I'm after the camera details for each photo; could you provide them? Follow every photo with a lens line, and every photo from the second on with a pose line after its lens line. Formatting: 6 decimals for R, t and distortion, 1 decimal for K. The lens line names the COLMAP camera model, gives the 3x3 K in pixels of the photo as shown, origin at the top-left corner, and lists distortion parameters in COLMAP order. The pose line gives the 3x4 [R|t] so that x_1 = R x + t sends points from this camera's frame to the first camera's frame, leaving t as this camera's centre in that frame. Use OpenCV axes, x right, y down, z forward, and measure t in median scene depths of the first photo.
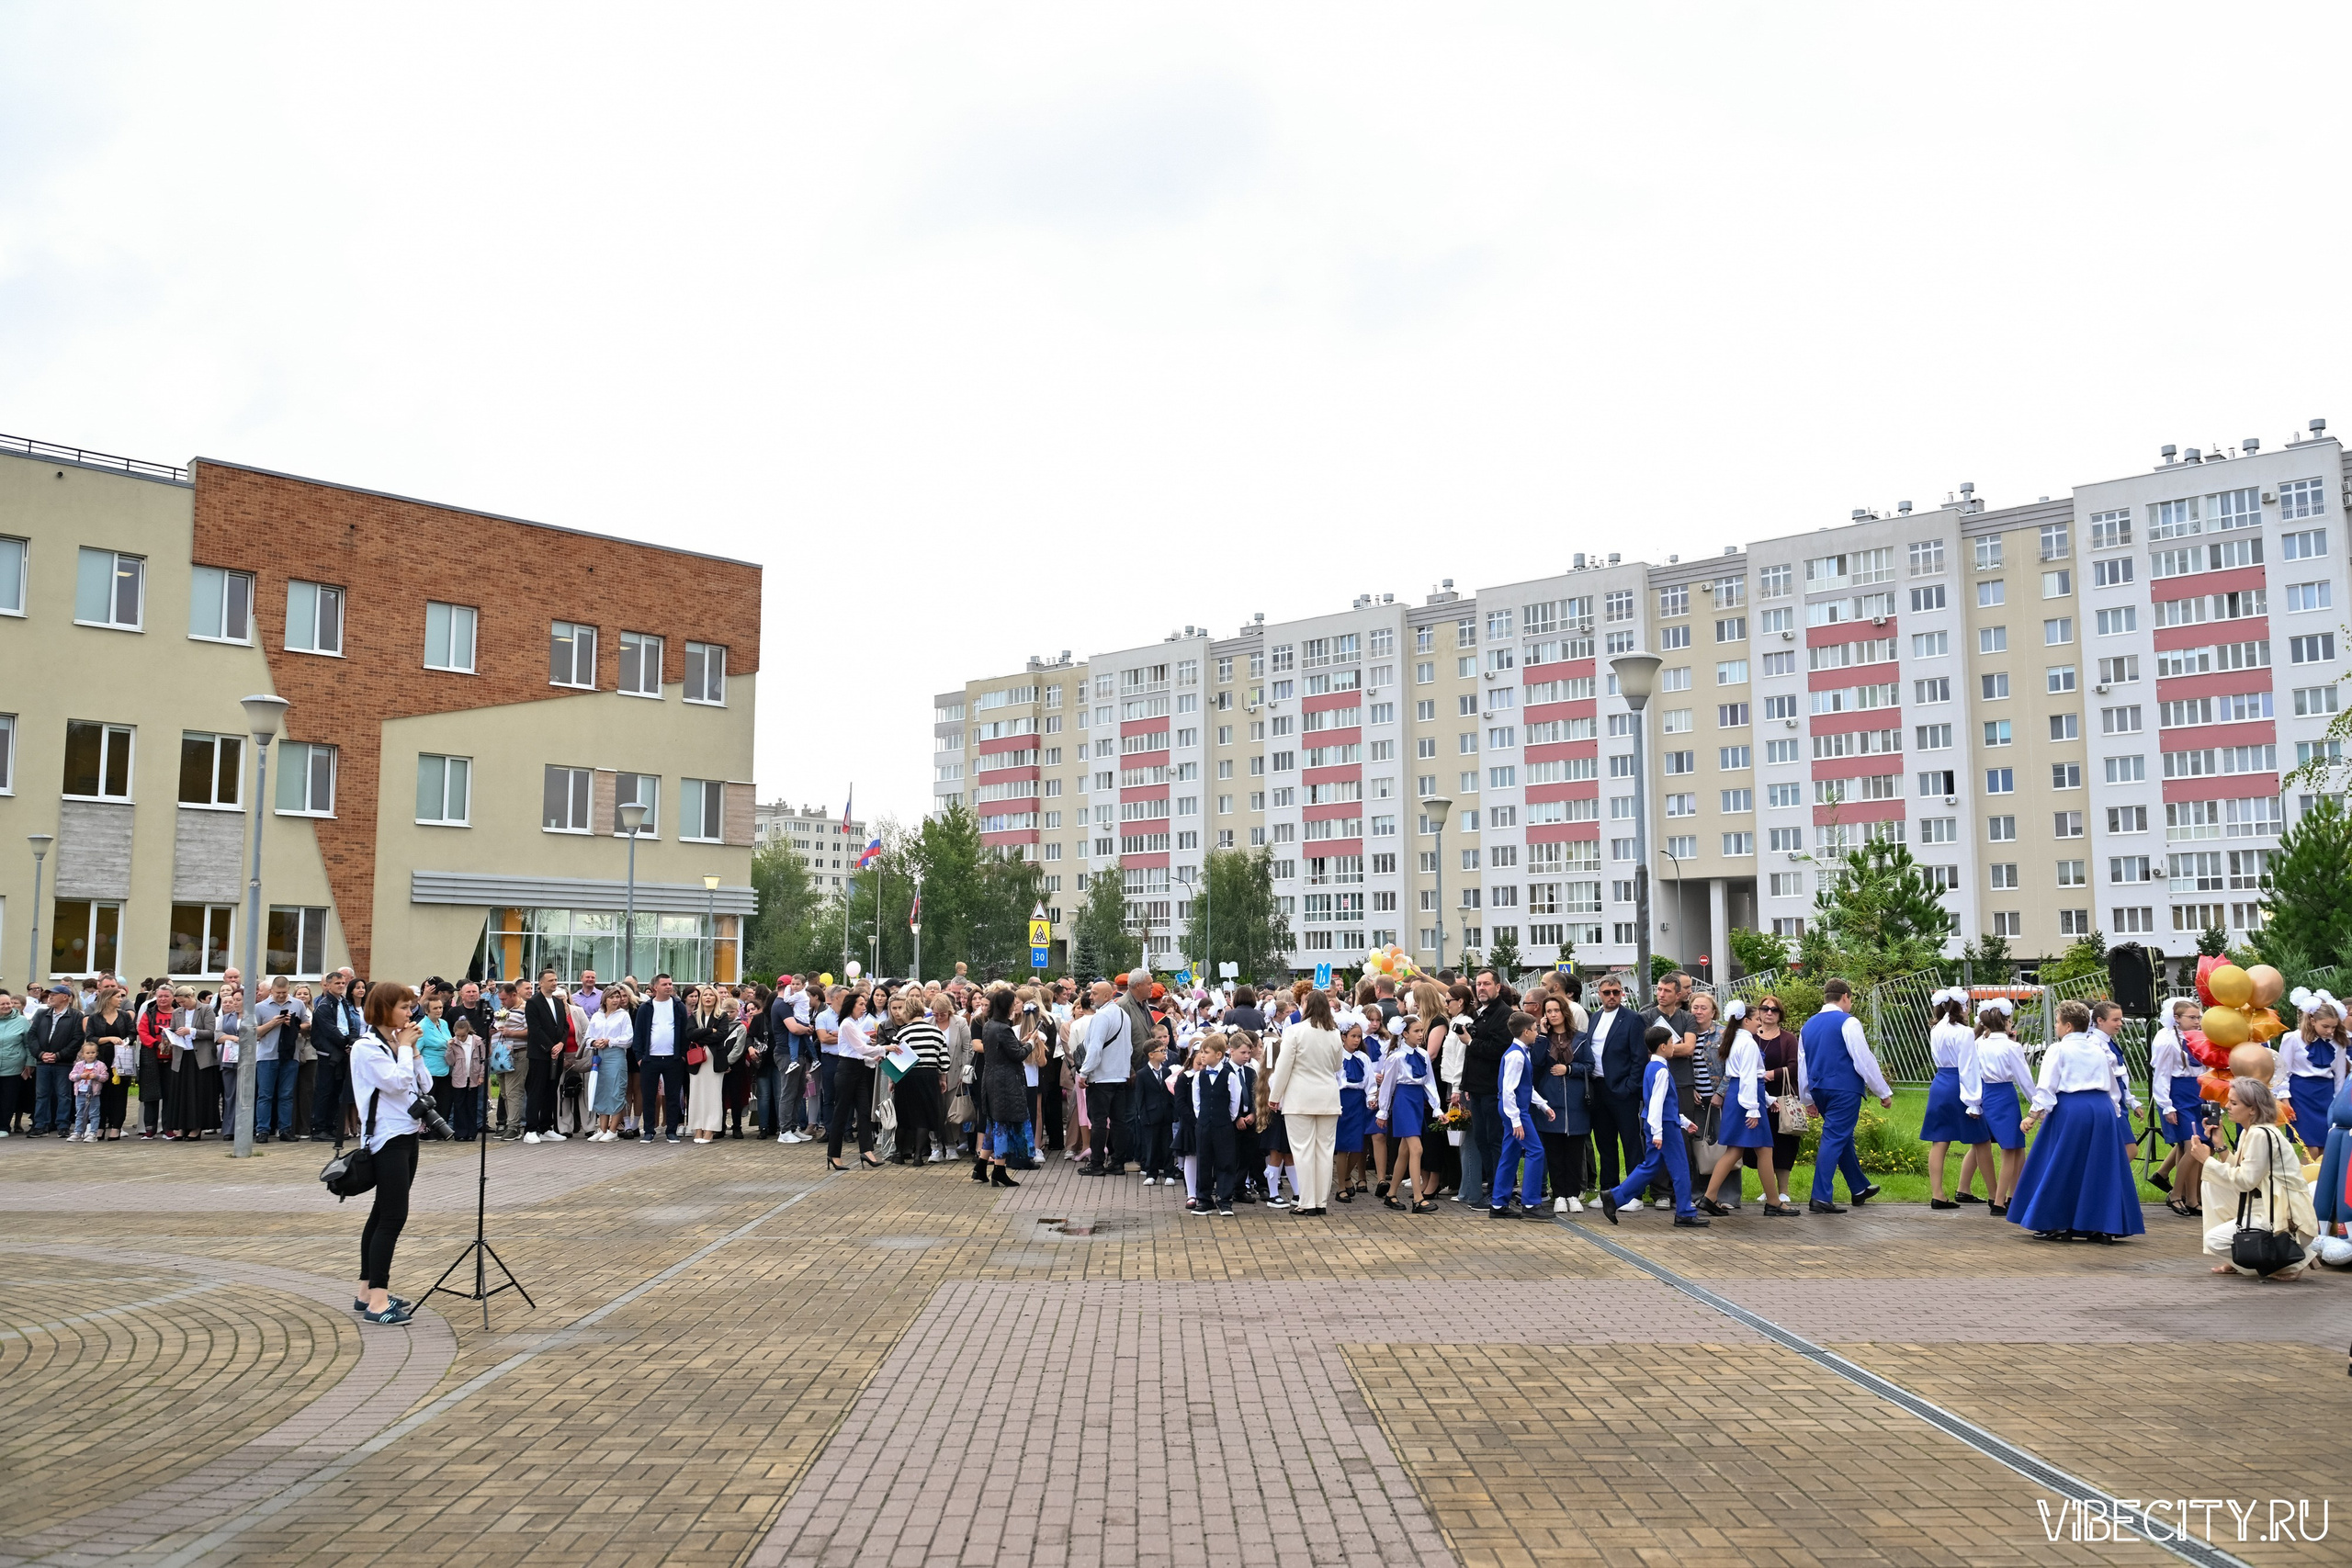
lens RADIAL K [[1857.9, 0, 1192.4], [0, 1857.9, 792.4], [0, 0, 1]] dist [-0.000094, -0.007180]
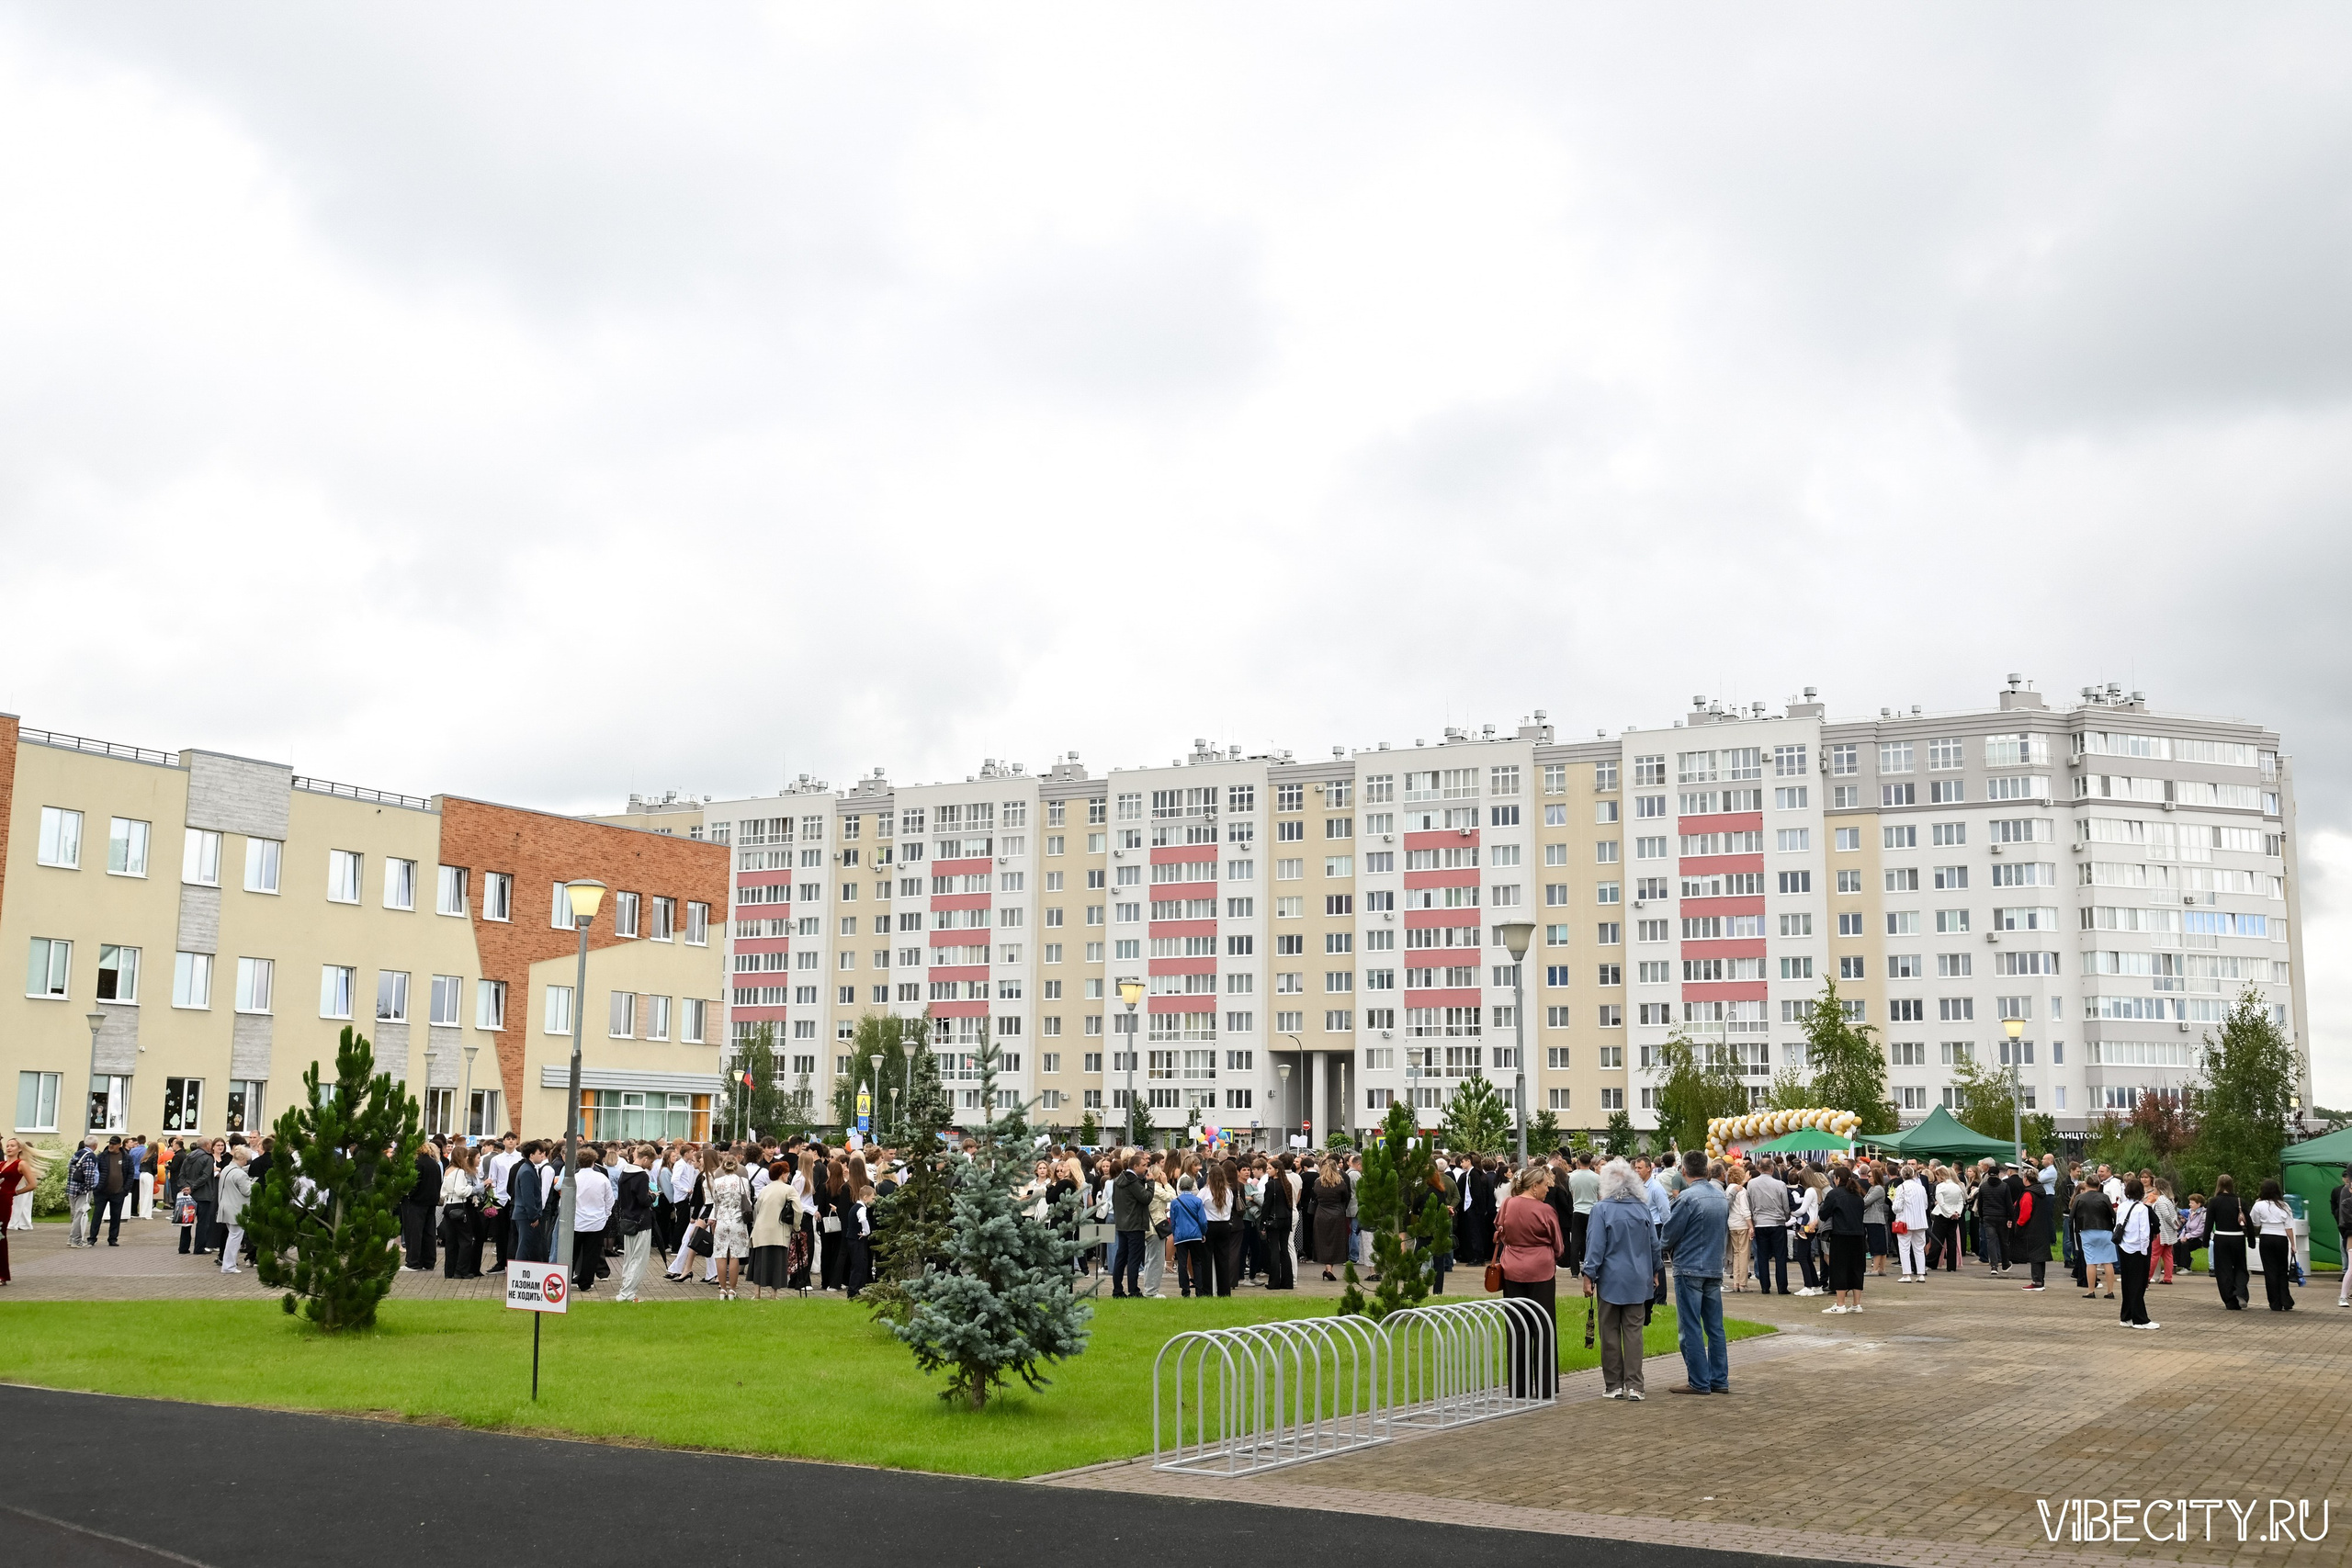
lens RADIAL K [[2337.5, 0, 1176.3], [0, 2337.5, 802.9], [0, 0, 1]] dist [0.011232, 0.000000]
pose [[0.970489, 0.047095, 0.236504, -0.153993], [-0.037997, 0.998357, -0.042883, -0.043073], [-0.238135, 0.032631, 0.970684, -0.381070]]
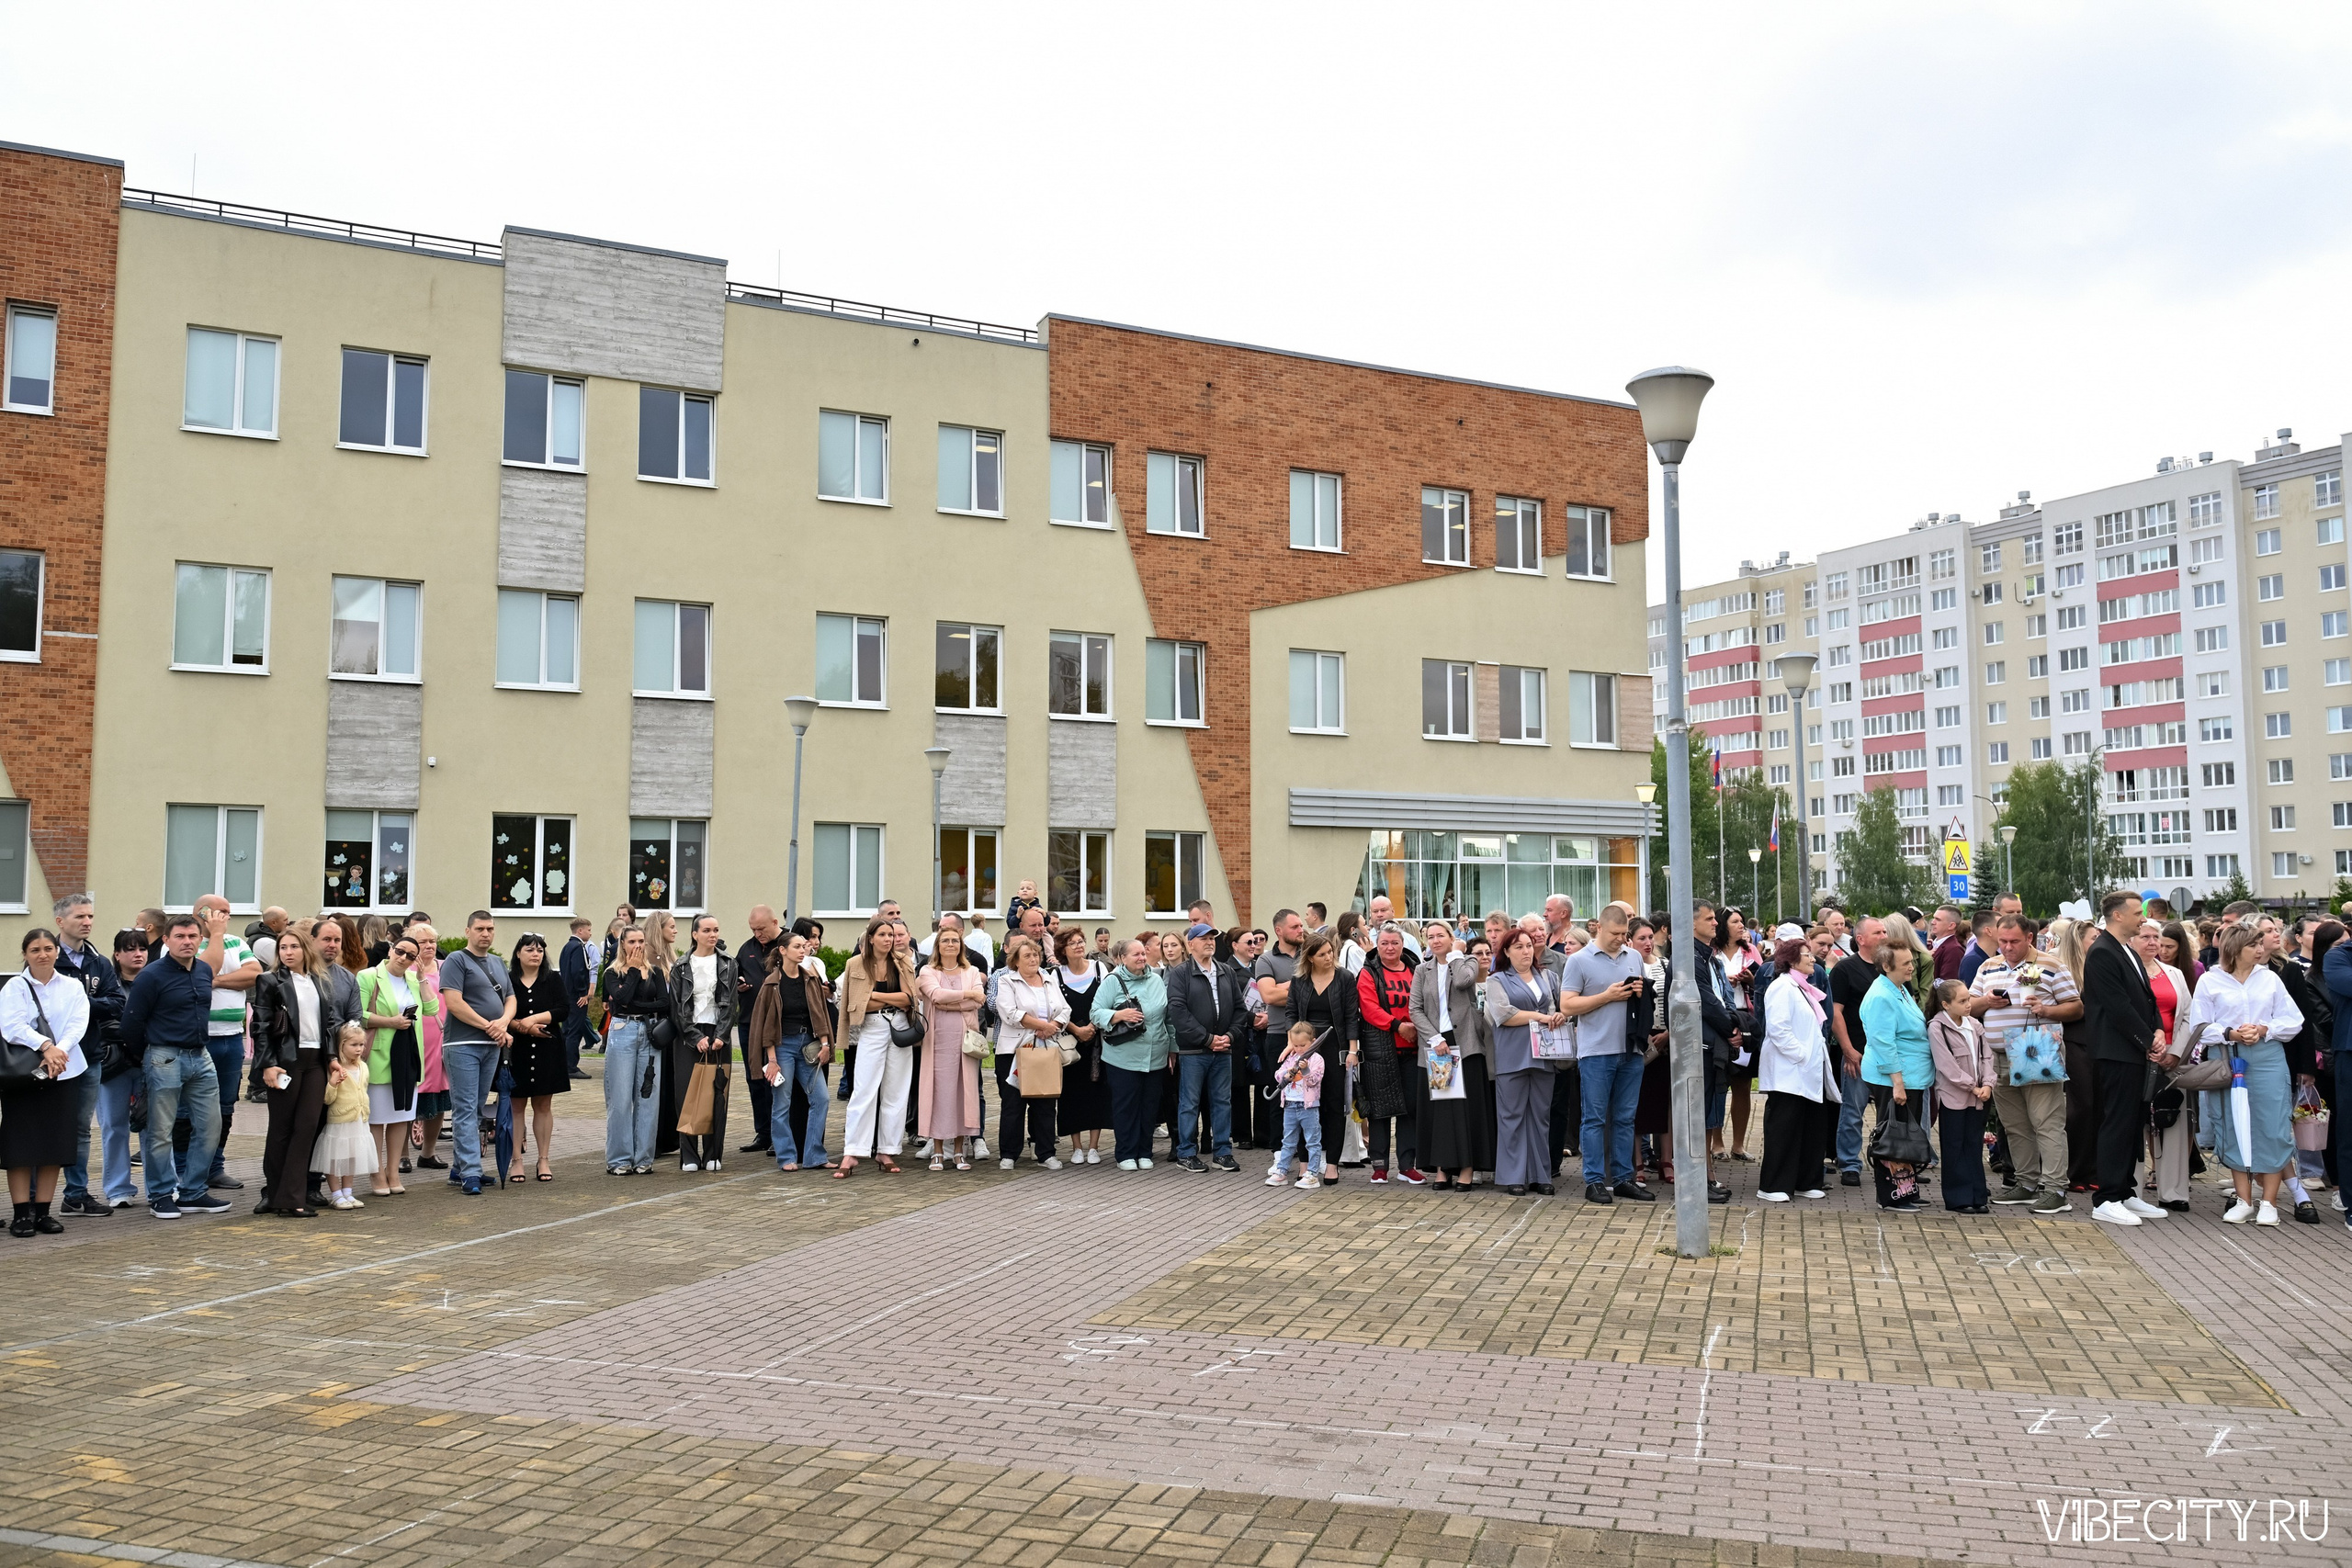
lens RADIAL K [[1857.9, 0, 1179.2], [0, 1857.9, 776.5], [0, 0, 1]] dist [-0.000094, -0.007180]
pose [[0.943113, -0.029547, -0.331156, -0.075876], [0.037730, 0.999120, 0.018308, 0.007888], [0.330324, -0.029761, 0.943398, 0.075902]]
